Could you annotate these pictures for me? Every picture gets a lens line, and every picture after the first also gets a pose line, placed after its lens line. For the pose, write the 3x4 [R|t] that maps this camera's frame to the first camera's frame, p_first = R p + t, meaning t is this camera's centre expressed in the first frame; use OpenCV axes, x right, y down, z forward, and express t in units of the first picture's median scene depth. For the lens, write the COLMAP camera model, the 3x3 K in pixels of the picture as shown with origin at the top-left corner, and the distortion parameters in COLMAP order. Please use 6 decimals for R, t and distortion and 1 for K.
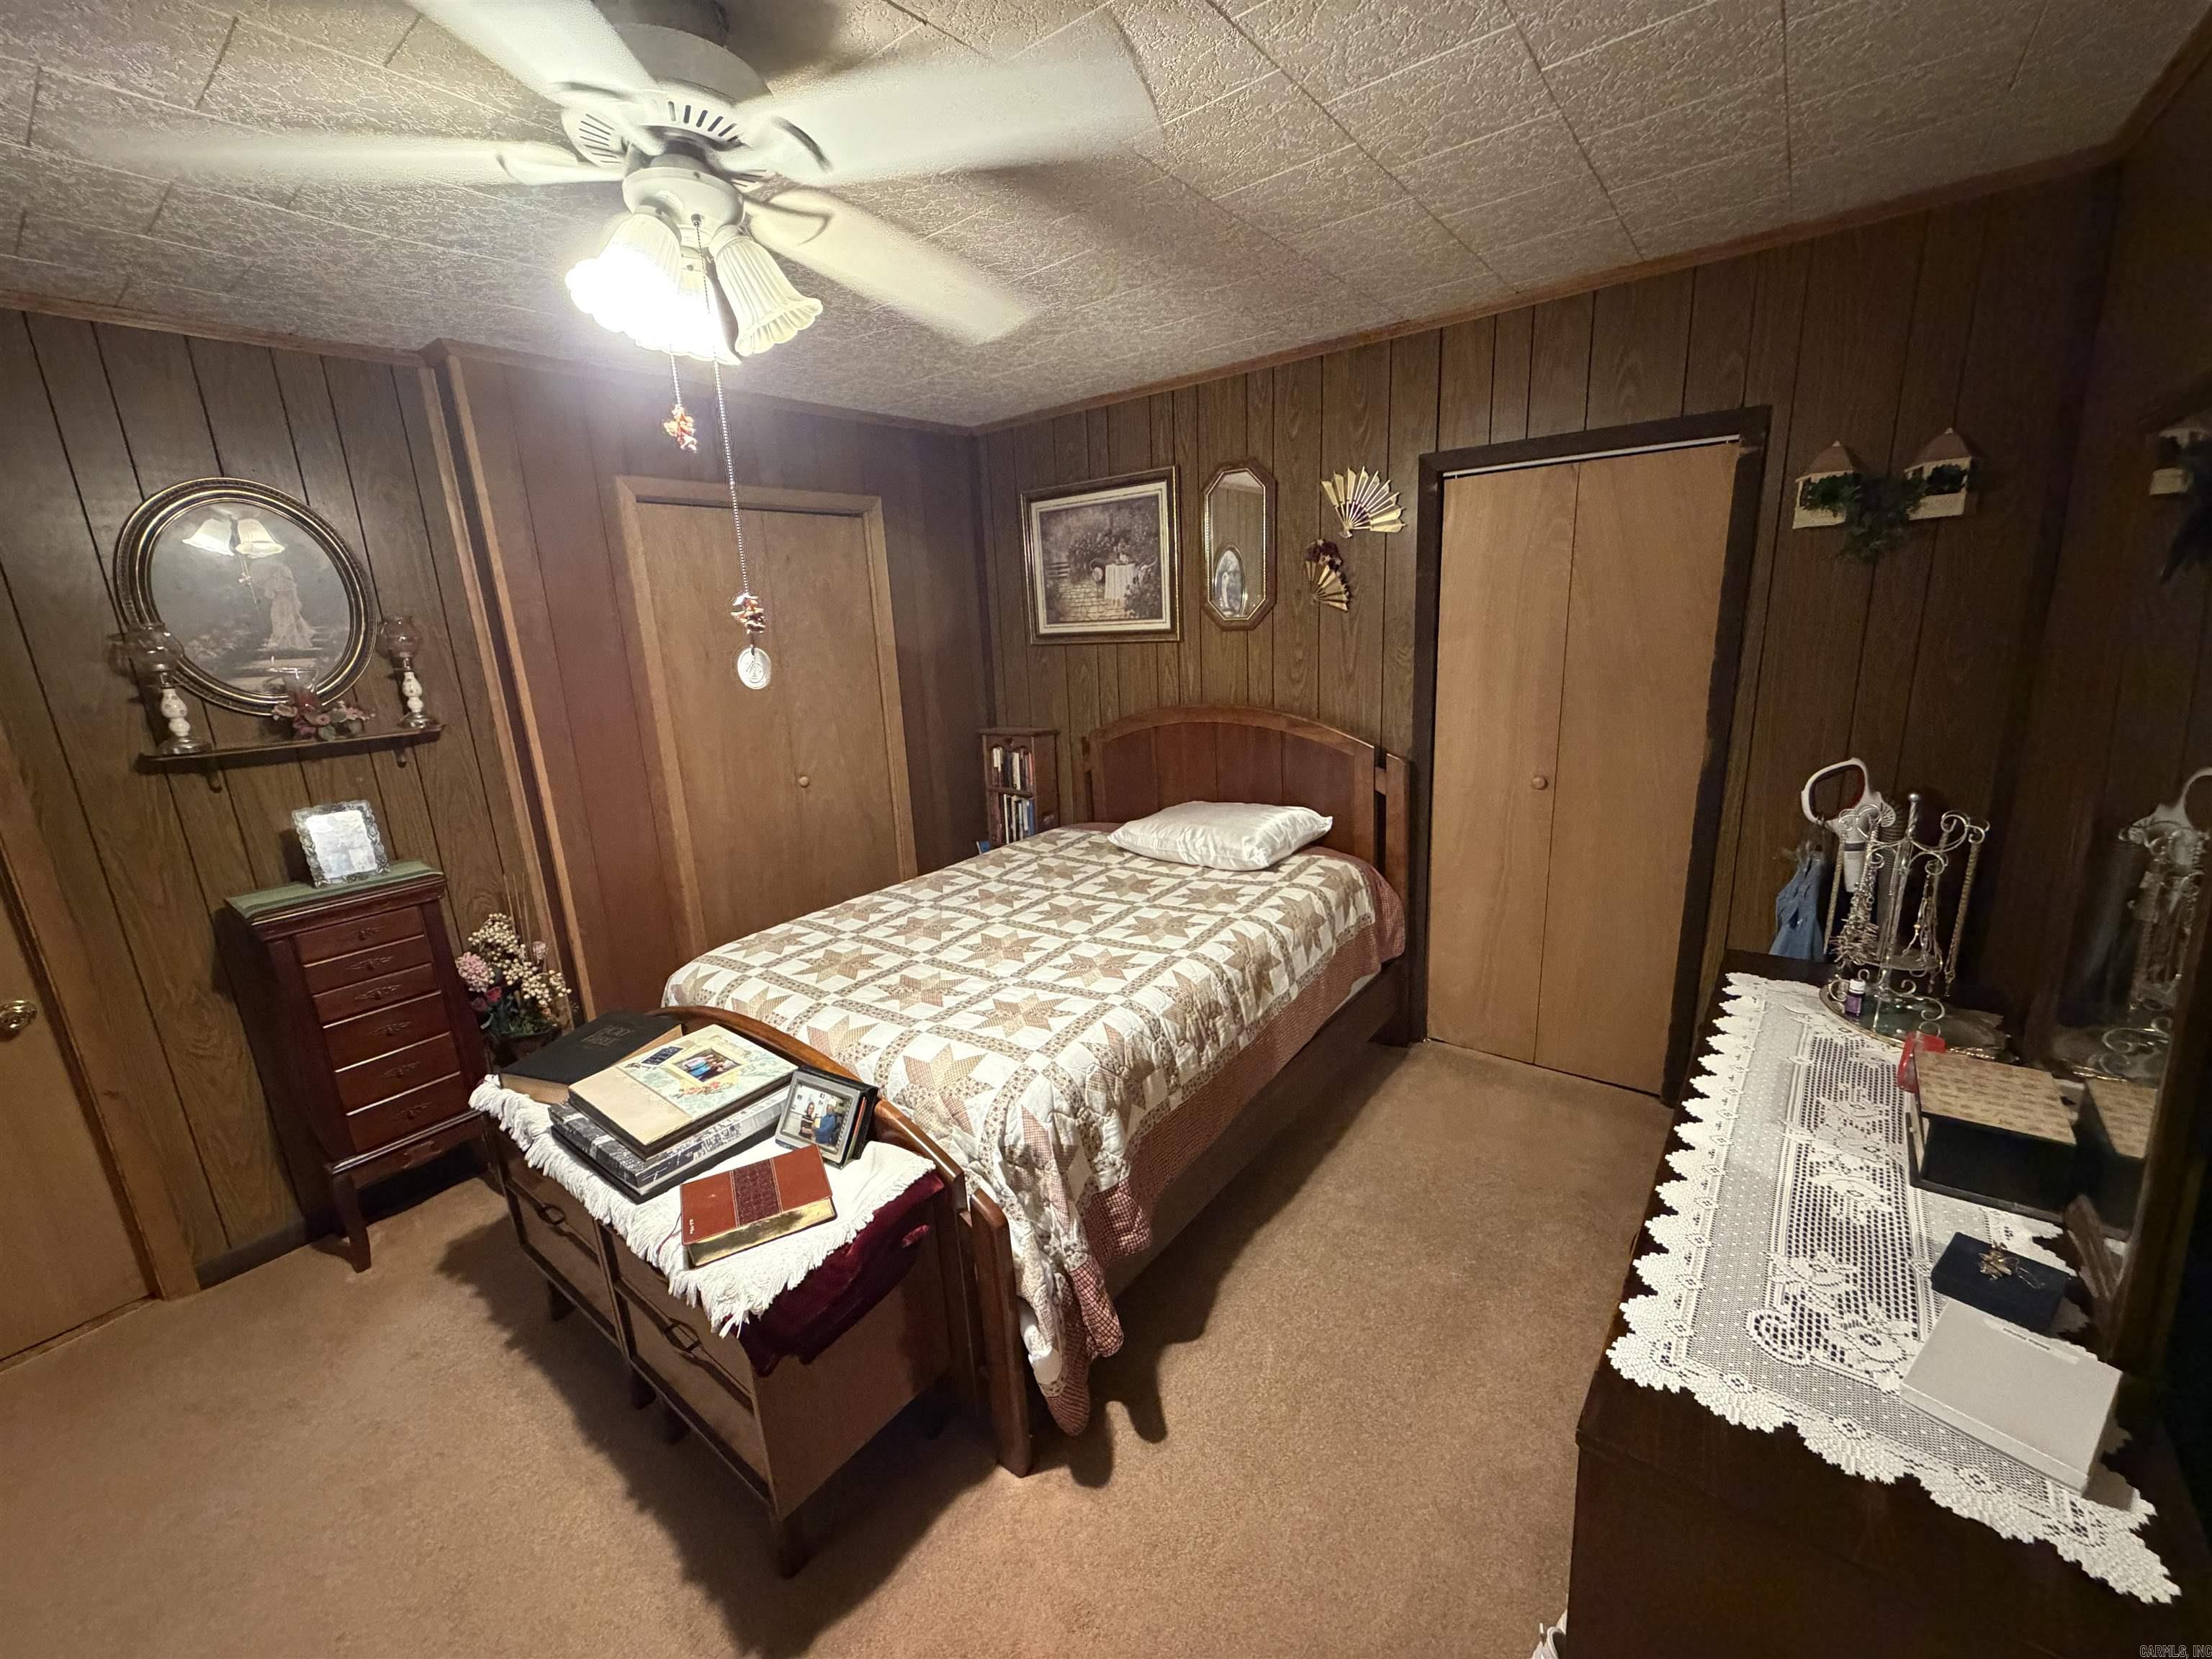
lens RADIAL K [[886.9, 0, 1102.7], [0, 886.9, 831.6], [0, 0, 1]] dist [-0.004504, -0.000592]
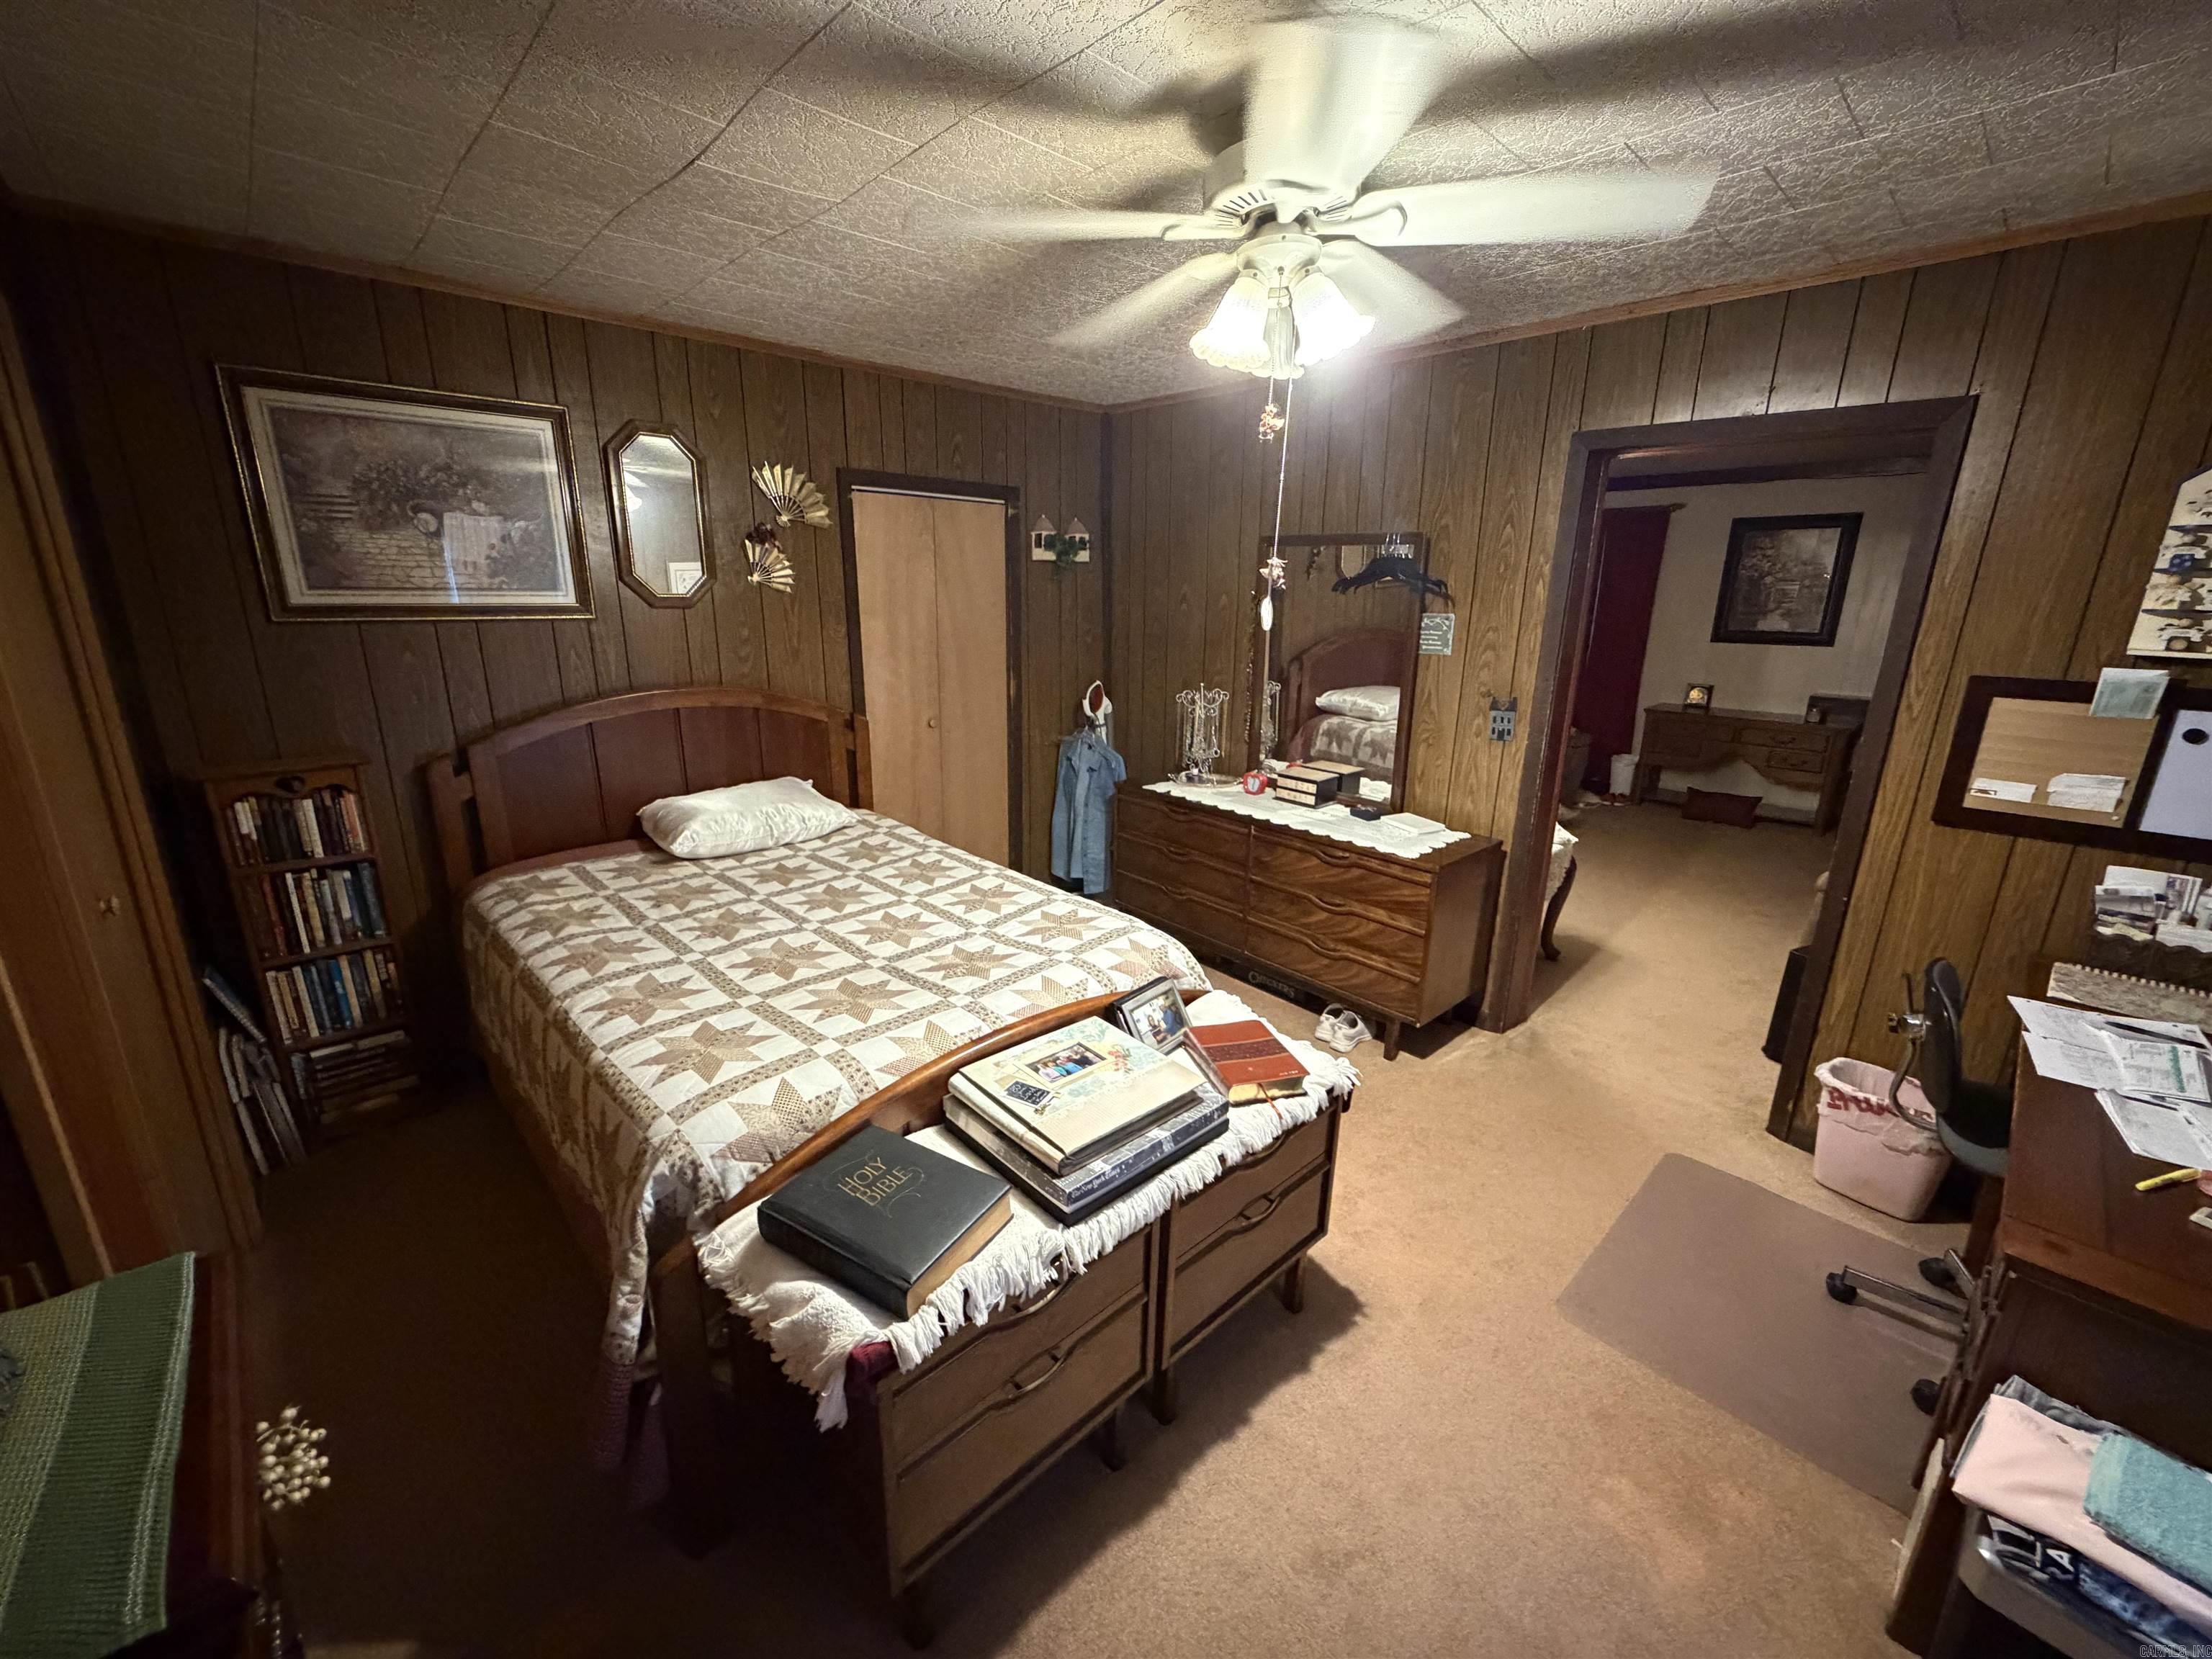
lens RADIAL K [[886.9, 0, 1102.7], [0, 886.9, 832.7], [0, 0, 1]] dist [-0.004504, -0.000592]
pose [[0.147637, -0.209835, 0.966526, -0.844524], [0.216510, 0.960389, 0.175430, -0.075429], [-0.965053, 0.183363, 0.187221, 0.499662]]
